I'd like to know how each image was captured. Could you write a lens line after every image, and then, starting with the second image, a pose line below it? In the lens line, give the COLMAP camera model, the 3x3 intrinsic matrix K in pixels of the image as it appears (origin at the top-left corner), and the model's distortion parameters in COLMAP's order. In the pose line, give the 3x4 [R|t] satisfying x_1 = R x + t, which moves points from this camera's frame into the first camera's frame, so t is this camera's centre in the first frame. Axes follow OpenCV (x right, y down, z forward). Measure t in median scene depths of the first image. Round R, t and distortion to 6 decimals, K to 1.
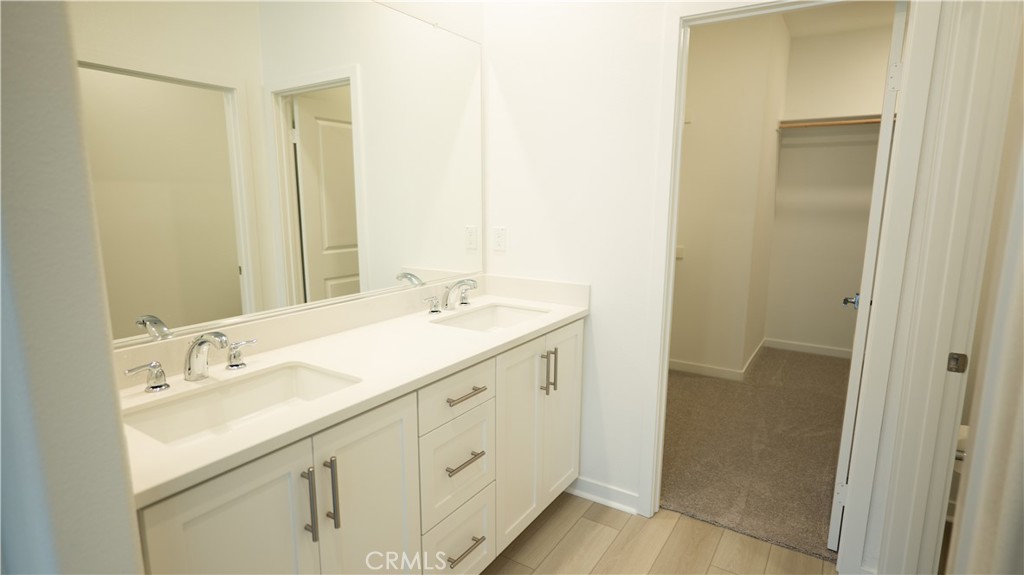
lens RADIAL K [[531.6, 0, 507.1], [0, 531.6, 289.0], [0, 0, 1]] dist [-0.015754, 0.009951]
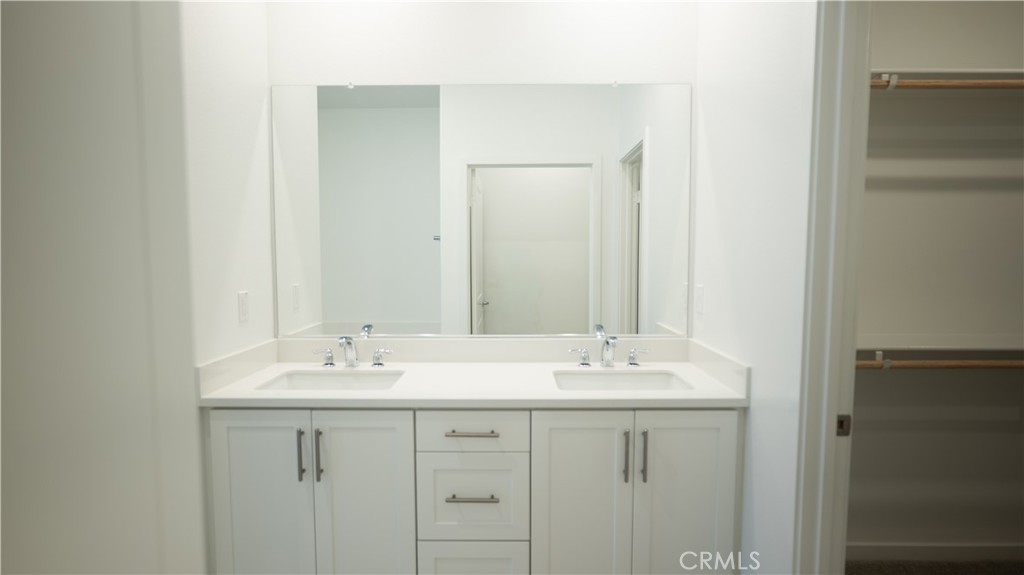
lens RADIAL K [[536.1, 0, 520.3], [0, 536.1, 285.0], [0, 0, 1]] dist [-0.012996, 0.001706]
pose [[0.551940, 0.051788, -0.832274, 0.654312], [-0.142875, 0.989184, -0.033198, -0.056312], [0.821553, 0.137235, 0.553369, 0.336370]]
